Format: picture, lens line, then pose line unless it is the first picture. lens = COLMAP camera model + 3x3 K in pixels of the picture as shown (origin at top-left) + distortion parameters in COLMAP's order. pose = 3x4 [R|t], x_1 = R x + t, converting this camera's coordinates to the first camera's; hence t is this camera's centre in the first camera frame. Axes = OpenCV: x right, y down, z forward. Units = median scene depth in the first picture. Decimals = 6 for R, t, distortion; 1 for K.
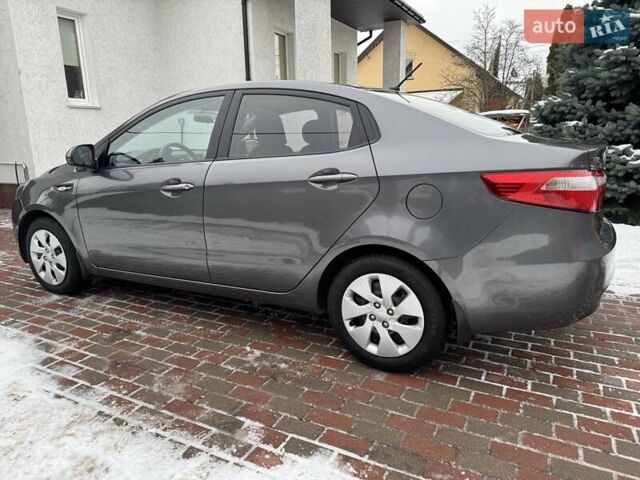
lens RADIAL K [[450.7, 0, 319.9], [0, 450.7, 237.0], [0, 0, 1]] dist [0.060836, -0.075411]
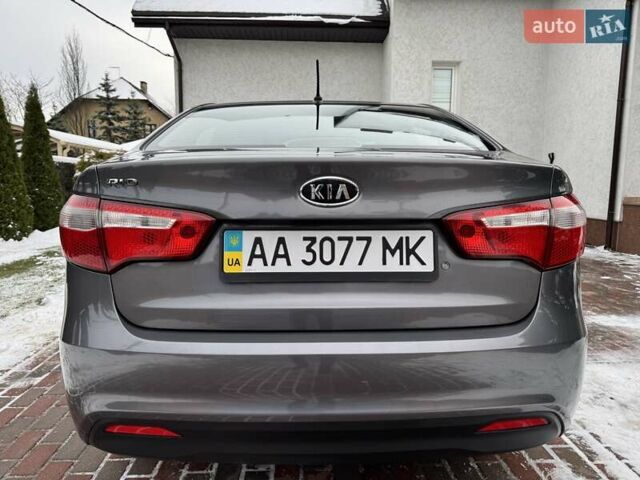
lens RADIAL K [[451.1, 0, 319.3], [0, 451.1, 240.9], [0, 0, 1]] dist [0.050340, -0.065274]
pose [[0.488045, 0.138050, -0.861832, 0.940915], [-0.208121, 0.977337, 0.038695, -0.131777], [0.847642, 0.160481, 0.505716, 0.711734]]
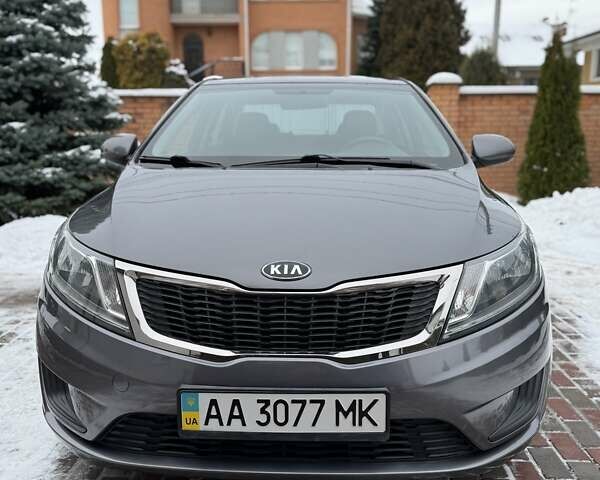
lens RADIAL K [[583.0, 0, 300.7], [0, 583.0, 246.4], [0, 0, 1]] dist [0.130106, -0.253513]
pose [[-0.435716, -0.148622, 0.887729, -1.432712], [0.210747, 0.942012, 0.261149, -0.394634], [-0.875064, 0.300873, -0.379129, 1.912976]]
